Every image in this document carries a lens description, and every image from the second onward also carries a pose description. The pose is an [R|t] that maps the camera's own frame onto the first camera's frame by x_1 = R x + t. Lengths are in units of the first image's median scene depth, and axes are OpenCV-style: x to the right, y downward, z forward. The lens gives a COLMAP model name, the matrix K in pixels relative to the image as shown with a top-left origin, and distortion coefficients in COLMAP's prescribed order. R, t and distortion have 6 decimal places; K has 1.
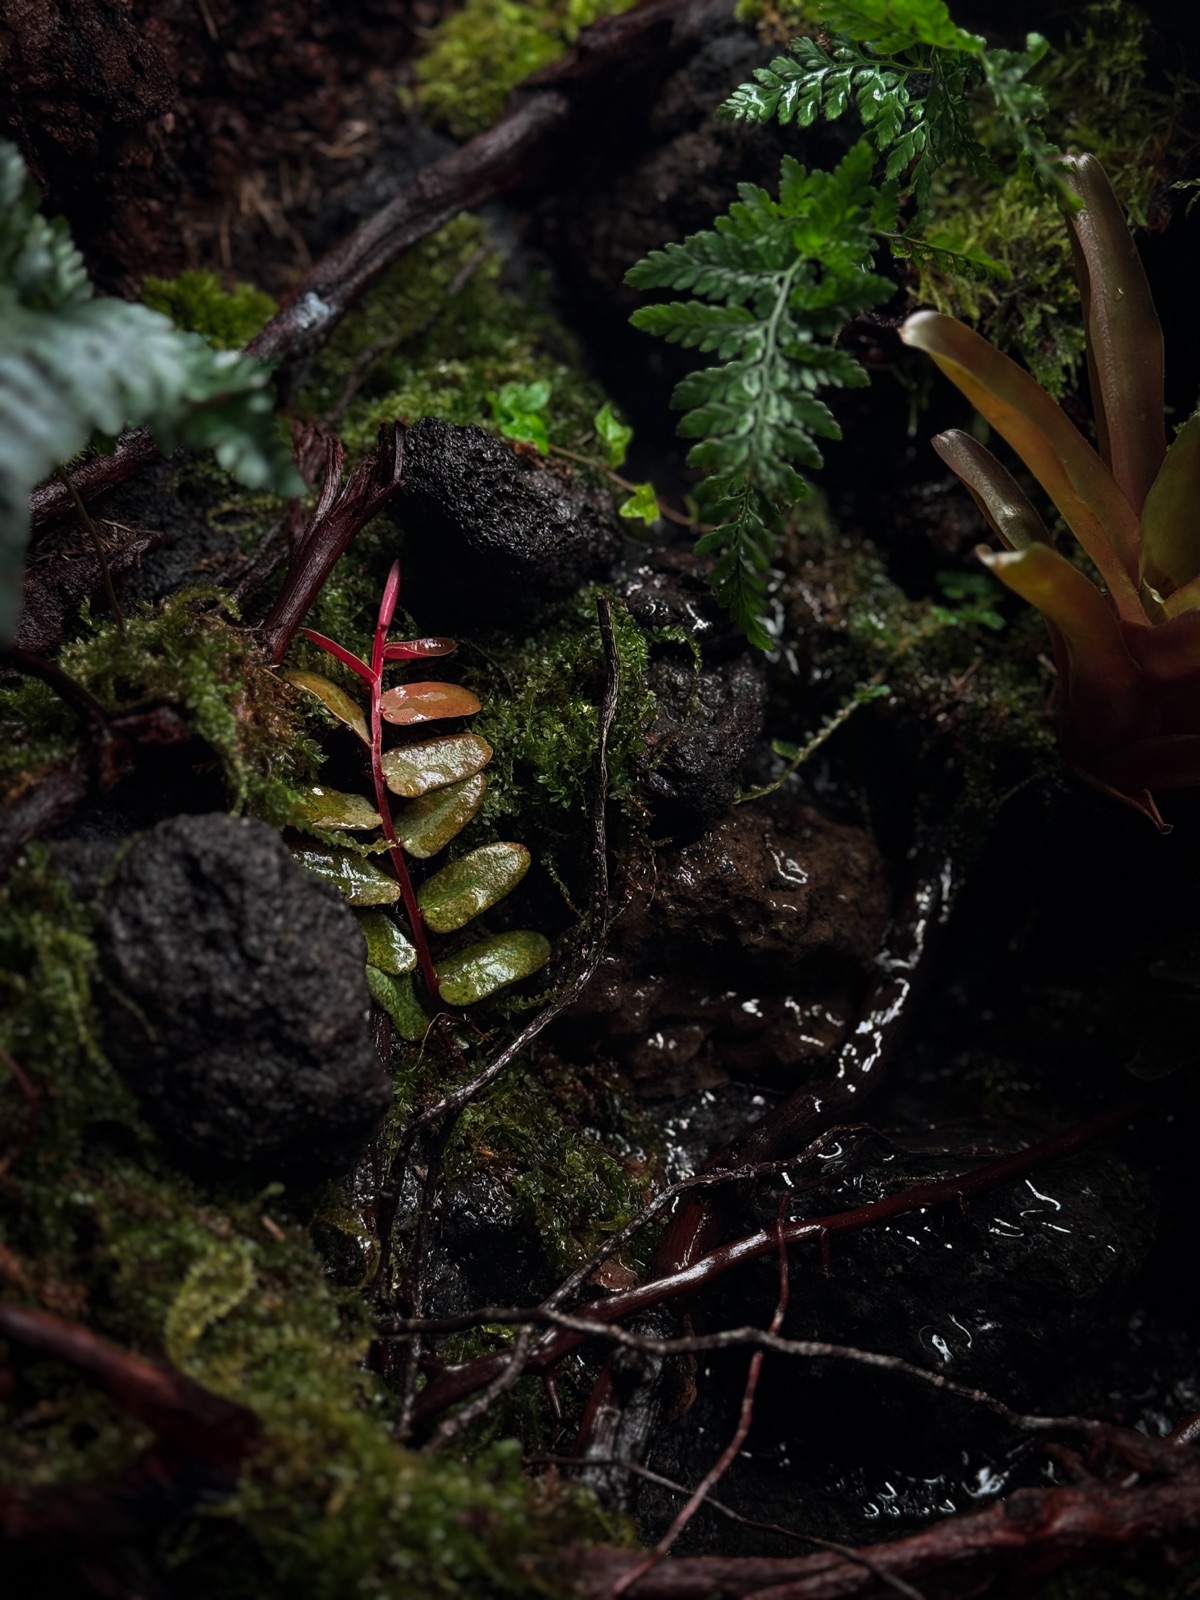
lens RADIAL K [[2310.6, 0, 600.0], [0, 2310.6, 800.0], [0, 0, 1]] dist [0.210798, -0.541089]
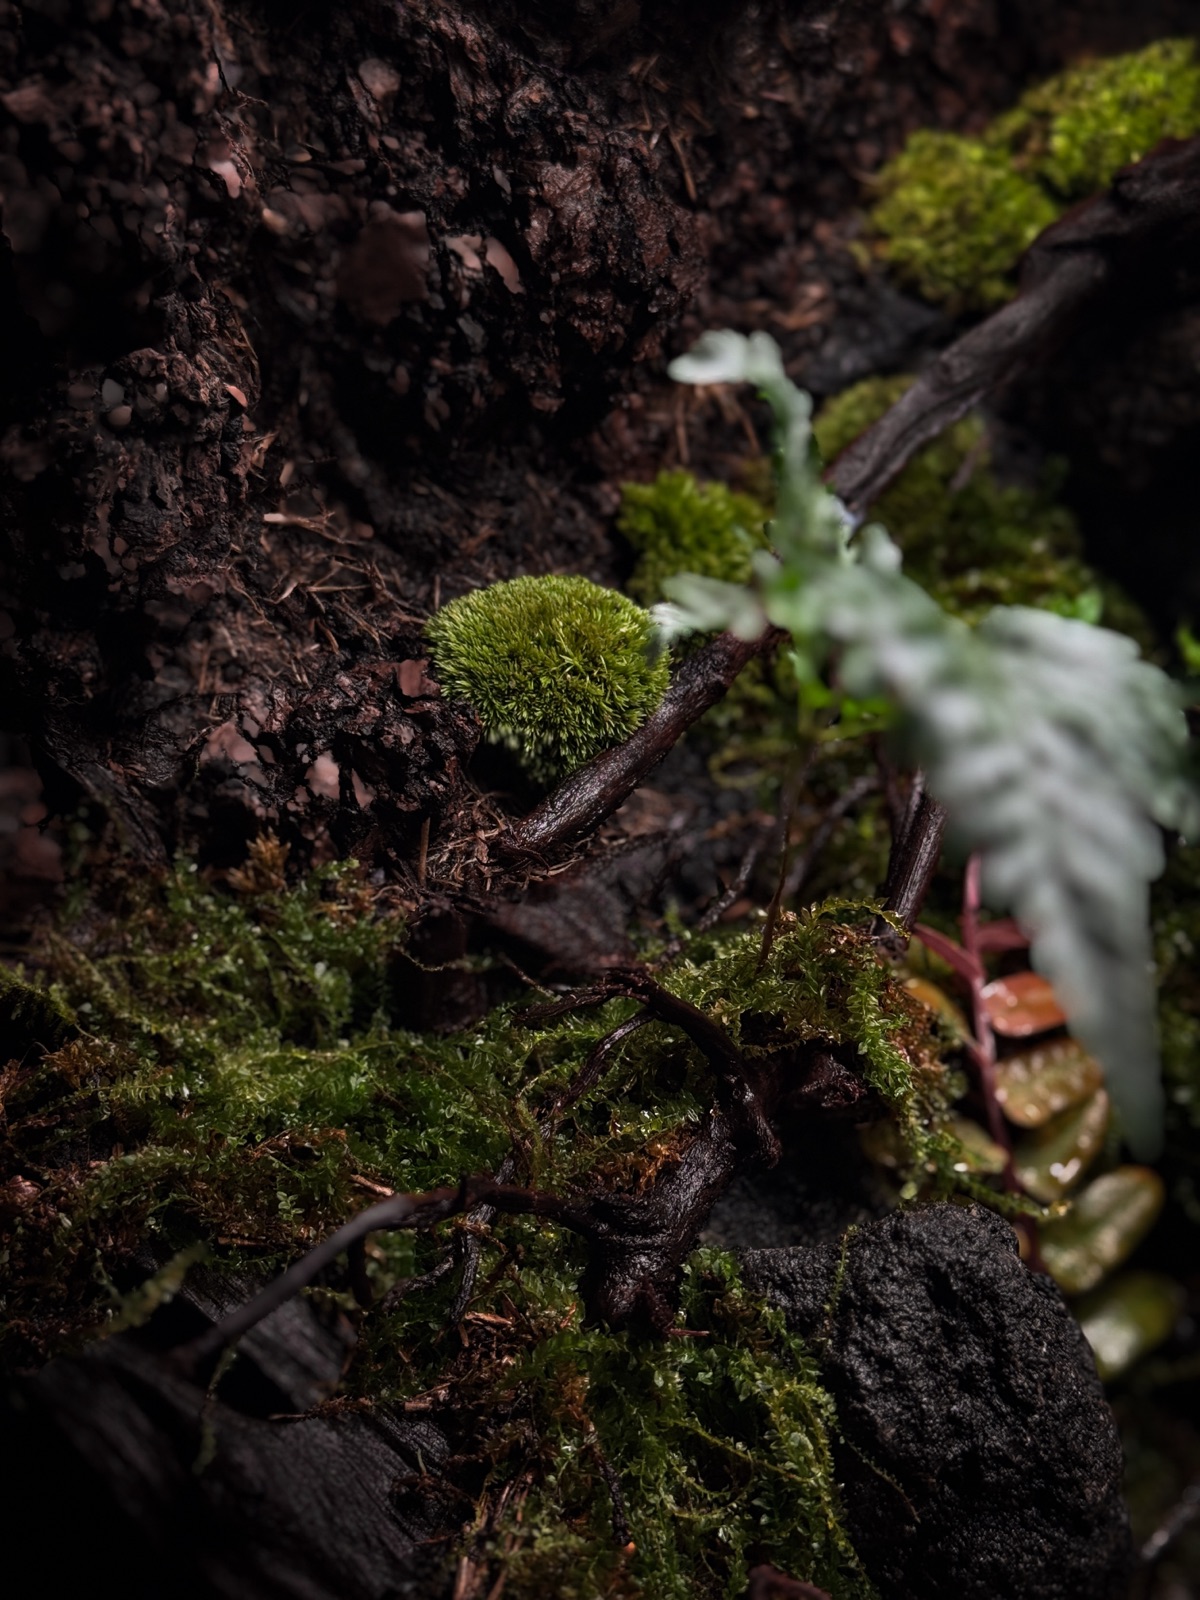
lens RADIAL K [[2310.6, 0, 600.0], [0, 2310.6, 800.0], [0, 0, 1]] dist [0.210798, -0.541089]
pose [[0.997603, -0.025041, 0.064501, -0.265586], [0.026466, 0.999422, -0.021329, -0.094729], [-0.063930, 0.022985, 0.997690, 0.178539]]
